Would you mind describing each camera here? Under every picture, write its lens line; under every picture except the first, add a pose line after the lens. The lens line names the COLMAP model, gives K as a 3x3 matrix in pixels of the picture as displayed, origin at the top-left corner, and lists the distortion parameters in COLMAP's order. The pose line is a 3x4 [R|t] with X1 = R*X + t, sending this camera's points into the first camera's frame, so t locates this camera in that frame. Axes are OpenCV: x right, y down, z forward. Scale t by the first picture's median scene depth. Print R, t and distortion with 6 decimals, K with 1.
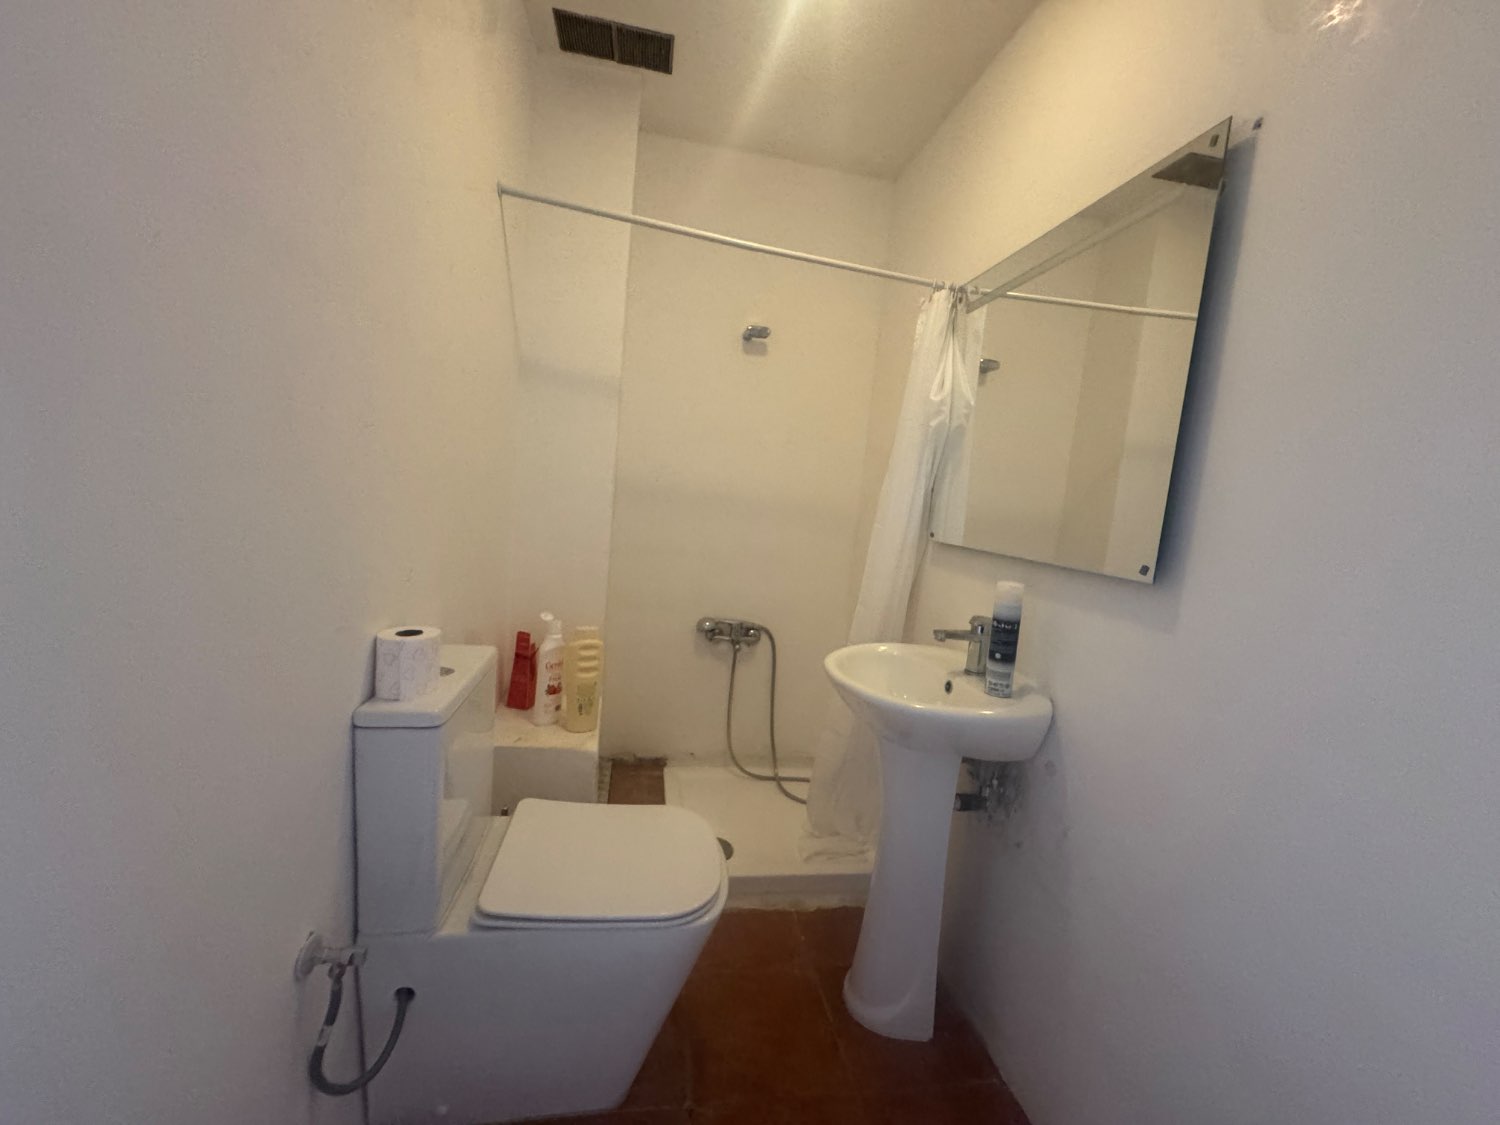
lens RADIAL K [[597.6, 0, 745.4], [0, 597.6, 566.0], [0, 0, 1]] dist [-0.004161, 0.000397]
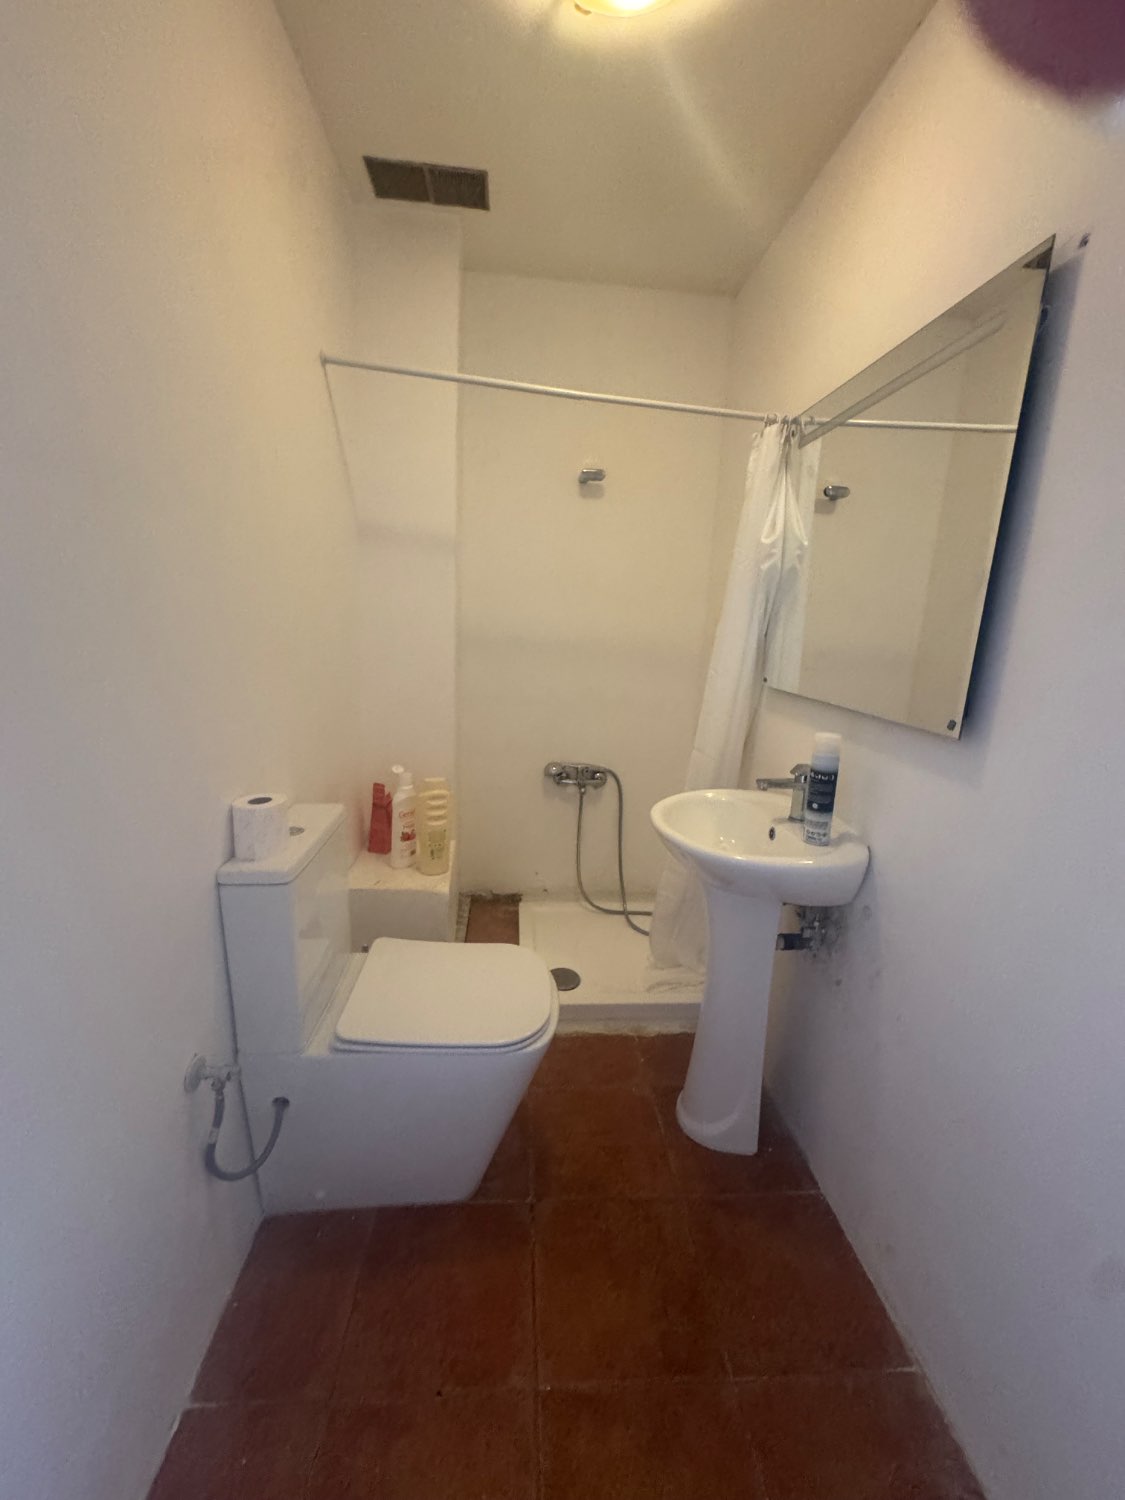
lens RADIAL K [[597.6, 0, 564.8], [0, 597.6, 749.1], [0, 0, 1]] dist [-0.004161, 0.000397]
pose [[0.995117, -0.026037, -0.095203, 0.081471], [0.034757, 0.995234, 0.091112, -0.045831], [0.092377, -0.093976, 0.991280, -0.036701]]
